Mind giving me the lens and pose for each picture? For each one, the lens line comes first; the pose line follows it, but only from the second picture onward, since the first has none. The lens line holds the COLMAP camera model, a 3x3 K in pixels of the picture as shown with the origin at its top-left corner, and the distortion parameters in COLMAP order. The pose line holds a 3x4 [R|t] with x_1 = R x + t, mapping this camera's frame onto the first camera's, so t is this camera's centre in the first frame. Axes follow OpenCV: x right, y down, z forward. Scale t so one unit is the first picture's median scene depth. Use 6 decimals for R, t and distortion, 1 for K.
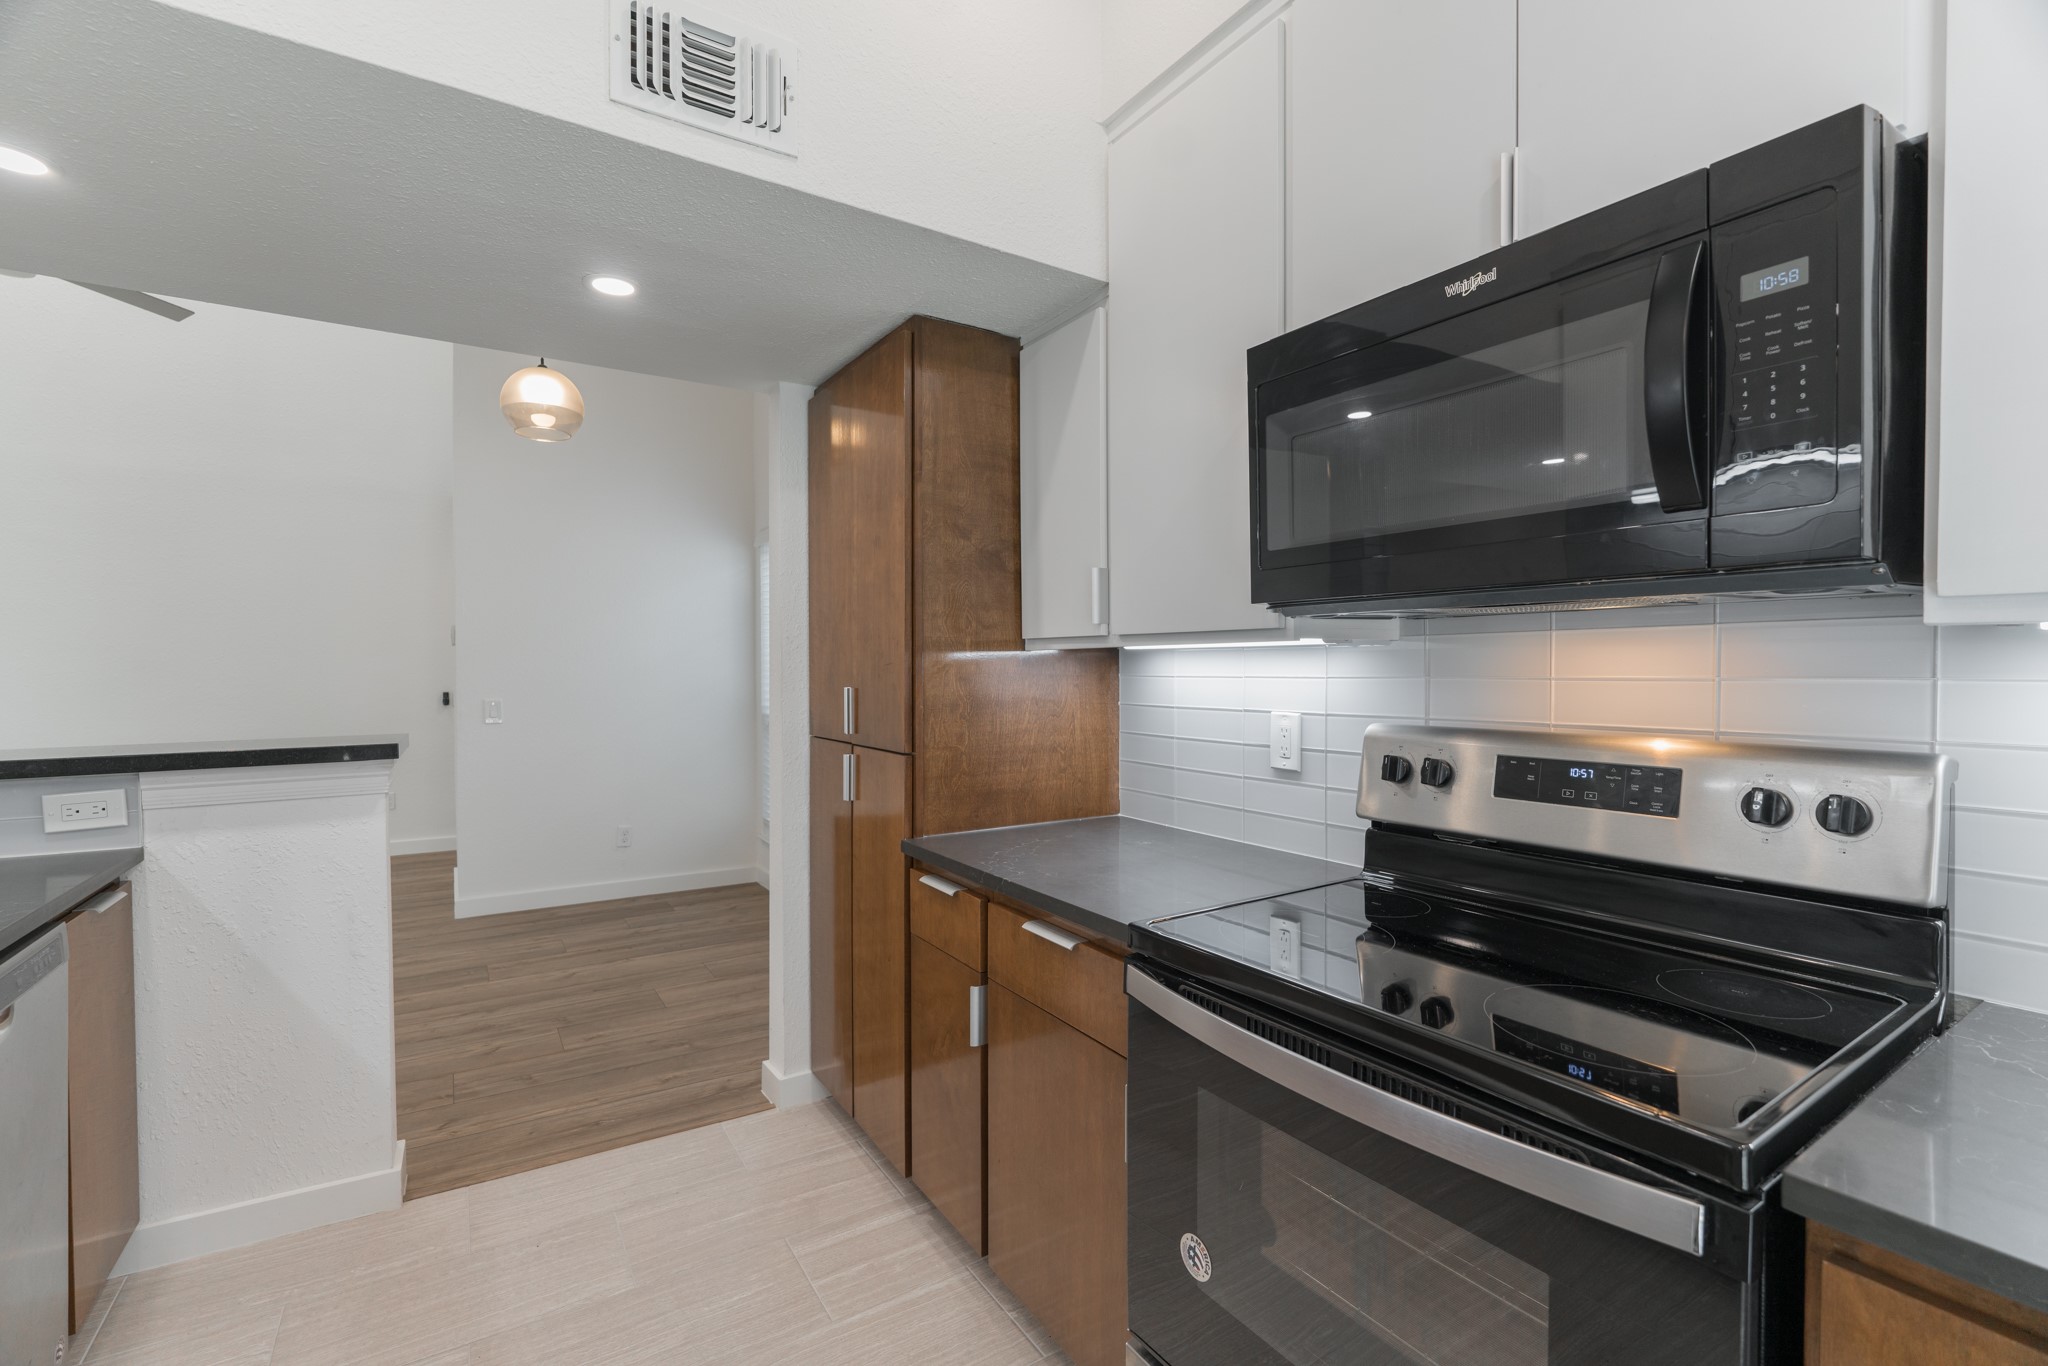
lens RADIAL K [[896.1, 0, 1040.9], [0, 896.1, 677.5], [0, 0, 1]] dist [-0.007085, 0.001008]
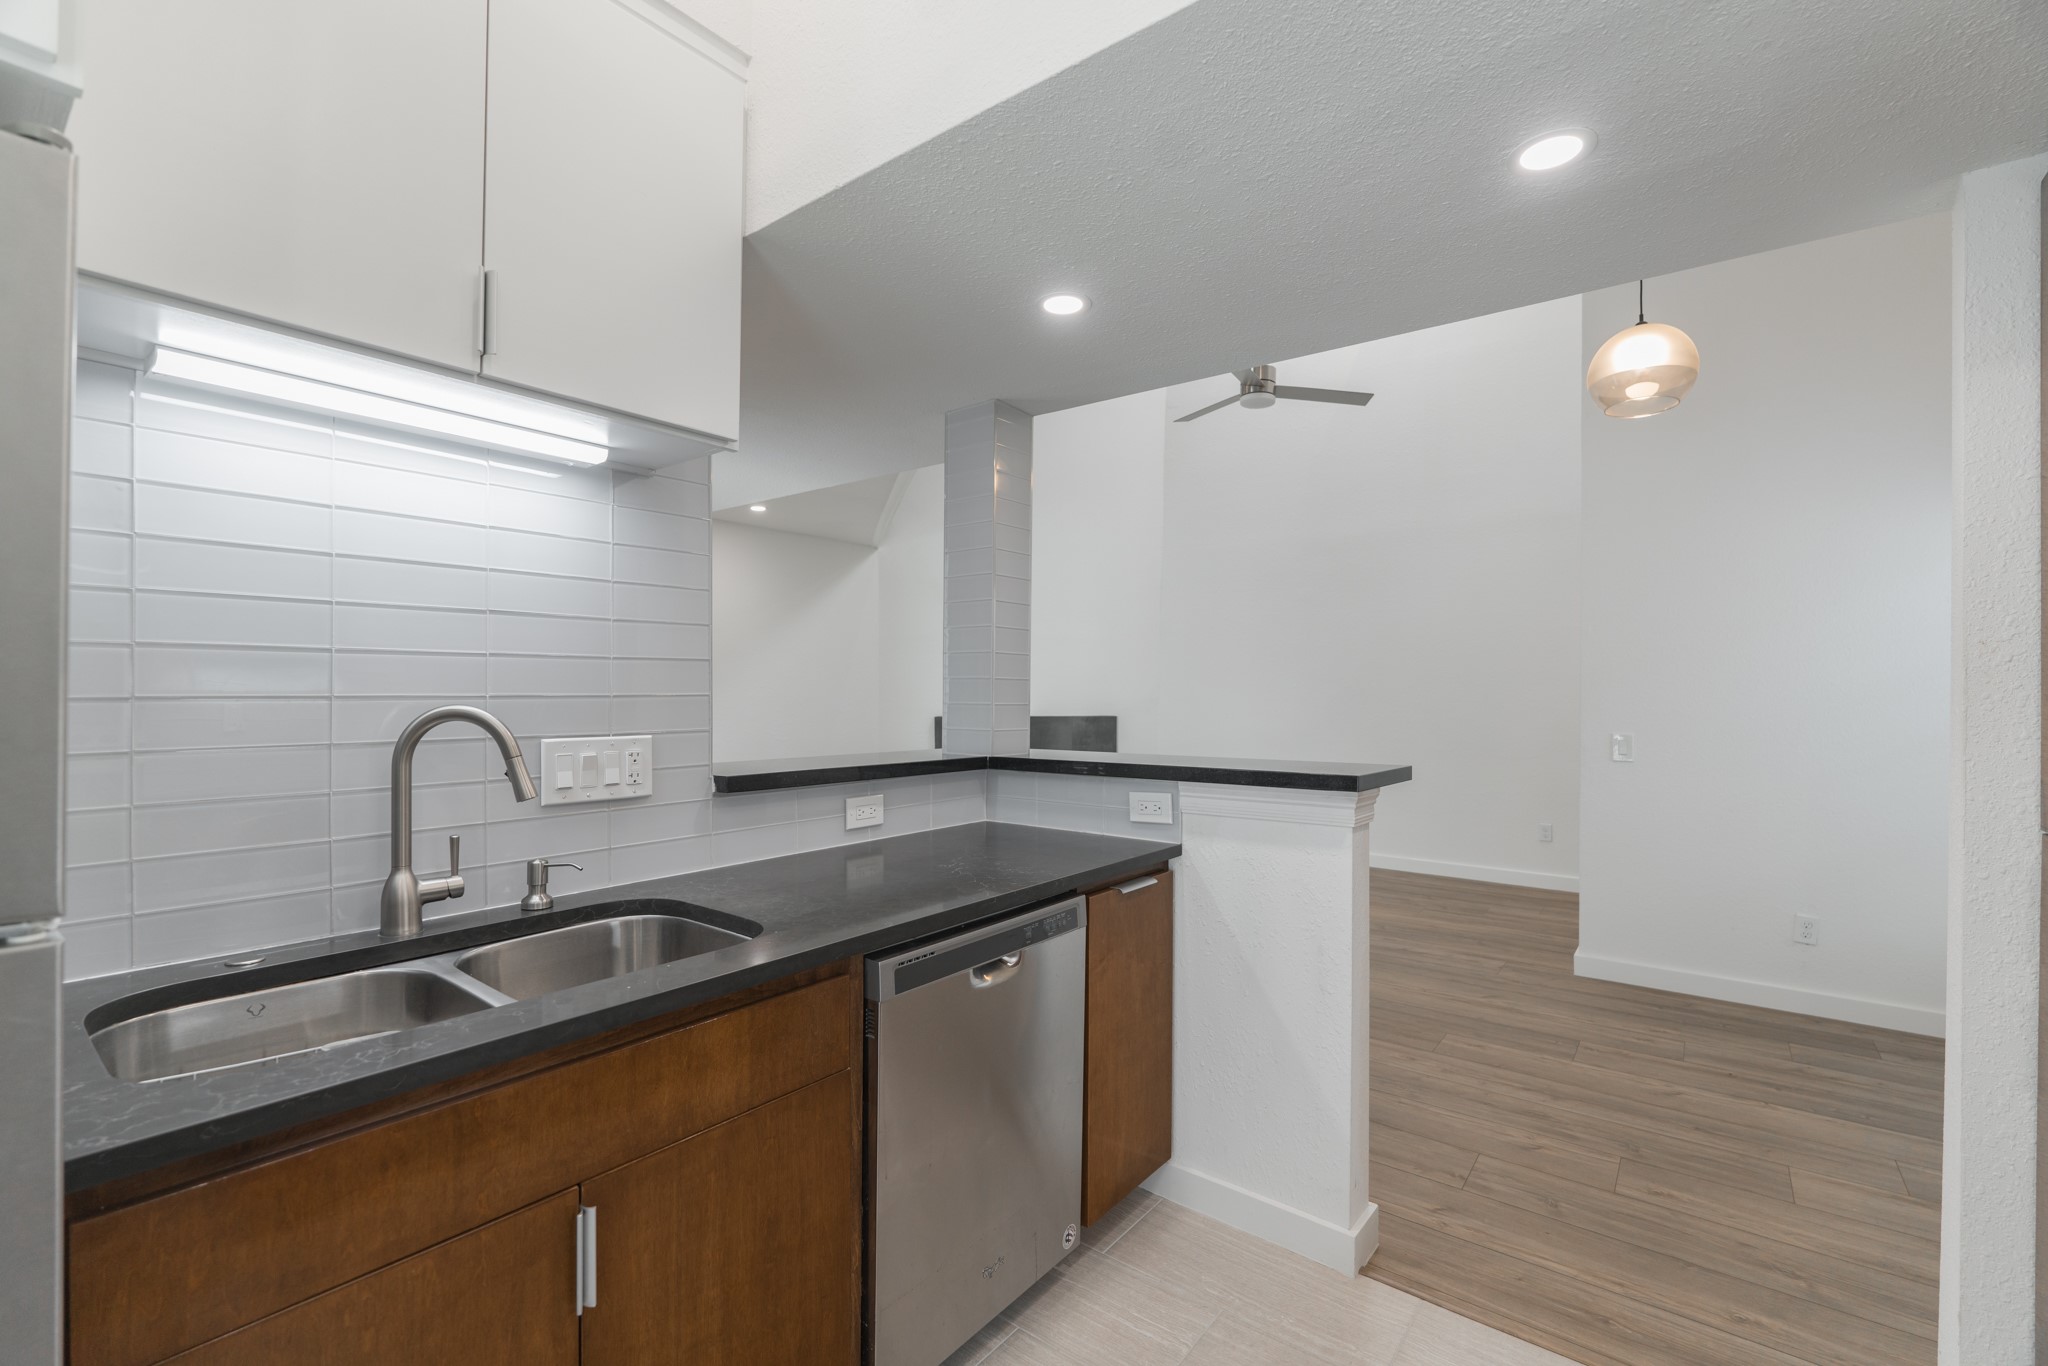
lens RADIAL K [[896.1, 0, 1022.1], [0, 896.1, 690.7], [0, 0, 1]] dist [-0.007085, 0.001008]
pose [[0.316061, 0.000574, -0.948739, 0.035088], [-0.018989, 0.999803, -0.005721, -0.001930], [0.948549, 0.019823, 0.316010, 0.250296]]
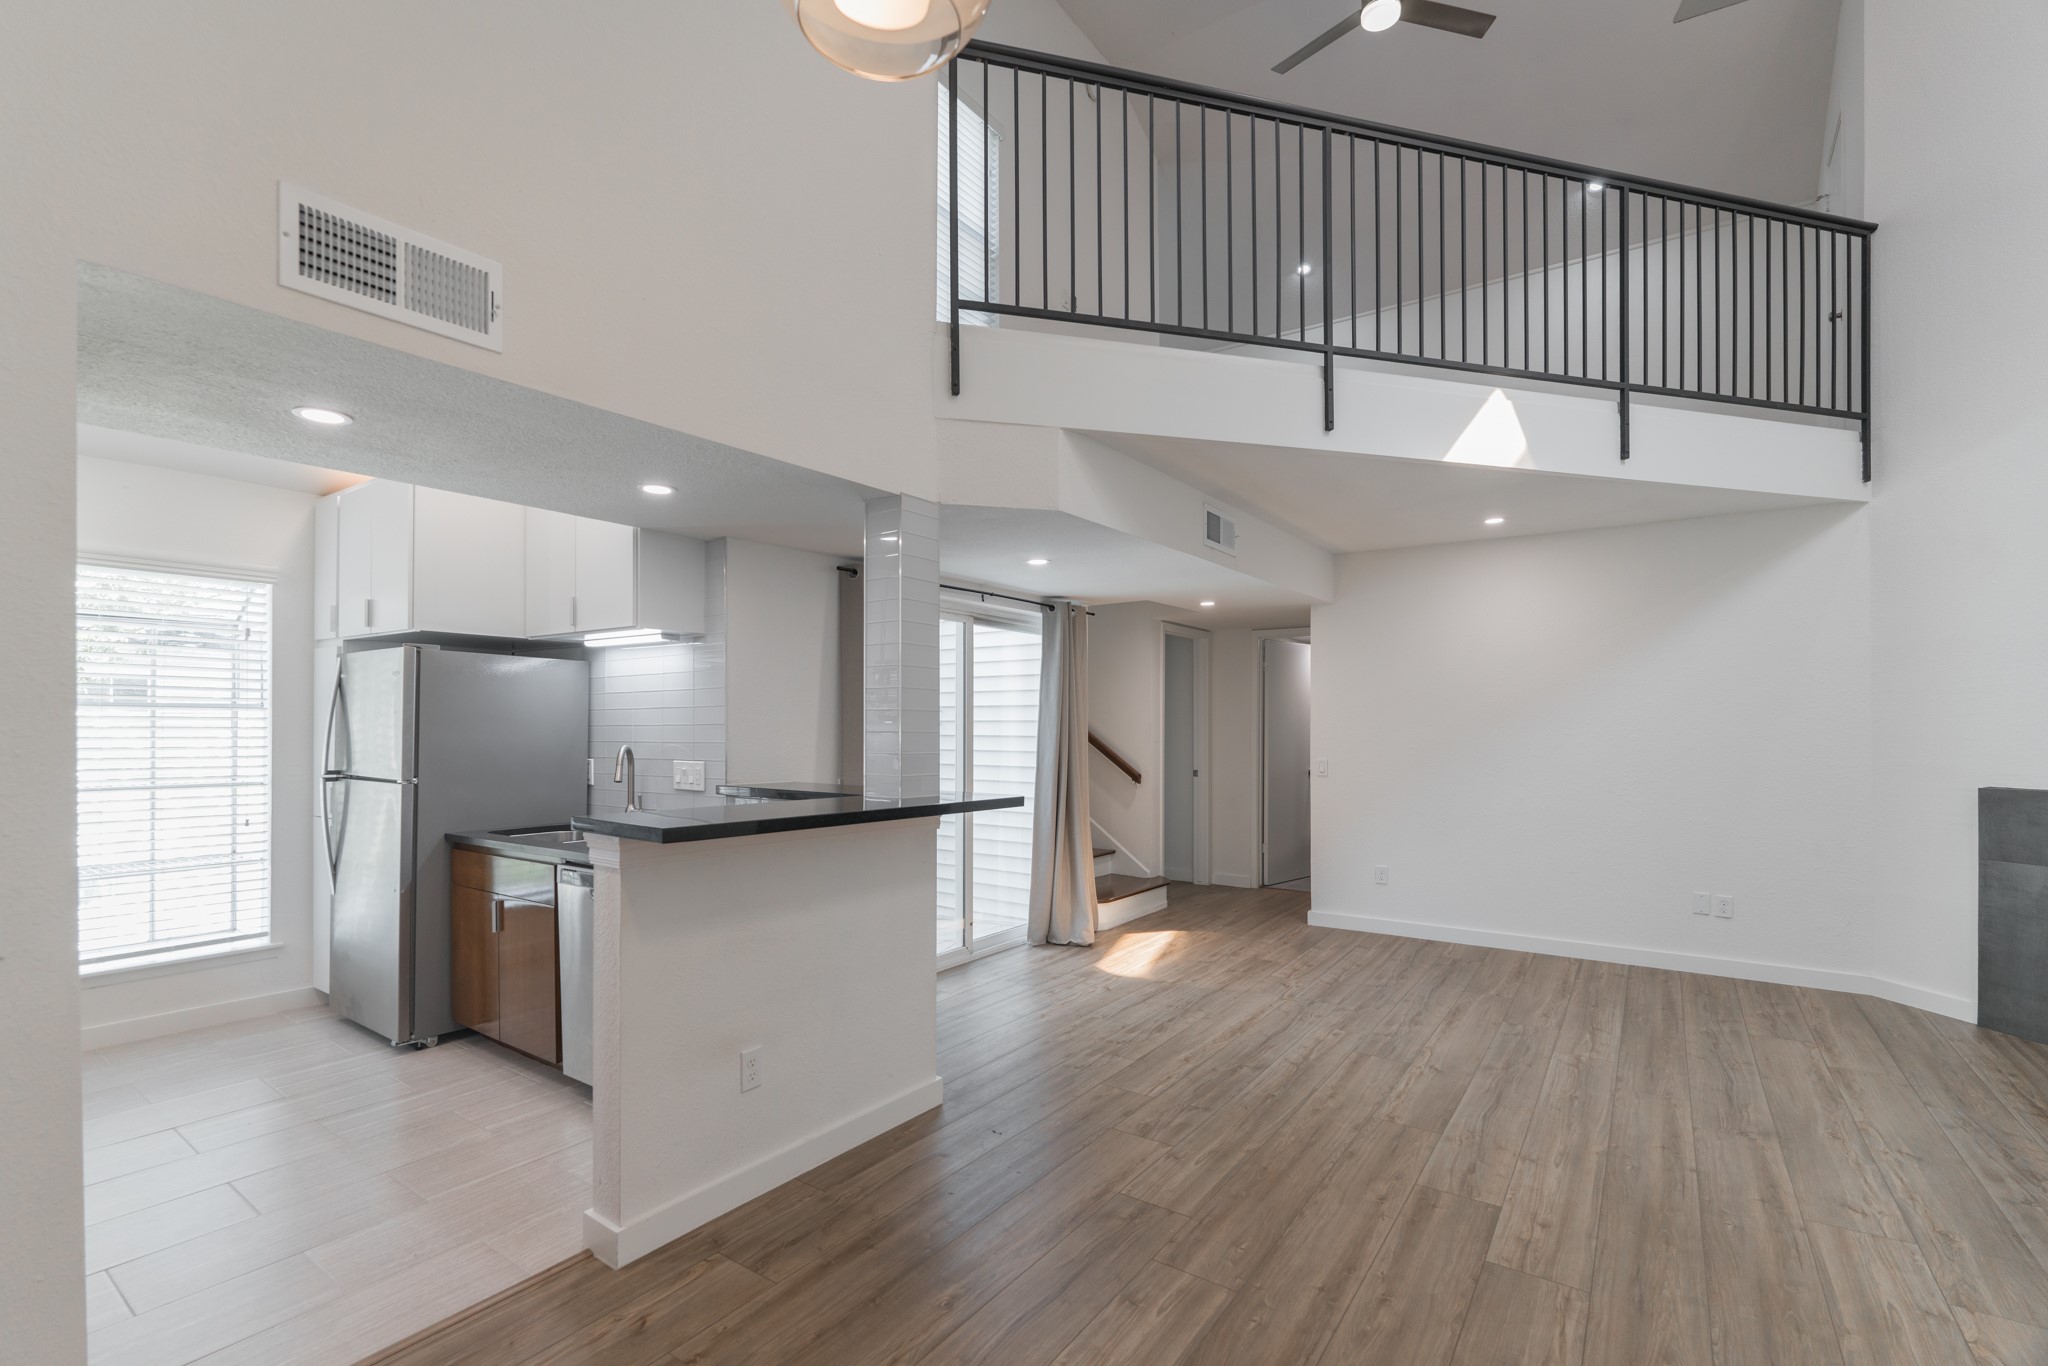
lens RADIAL K [[896.1, 0, 1018.1], [0, 896.1, 726.4], [0, 0, 1]] dist [-0.007085, 0.001008]
pose [[-0.932165, -0.002061, -0.362028, -0.555958], [-0.006352, 0.999923, 0.010664, -0.034545], [0.361979, 0.012240, -0.932106, 1.490512]]
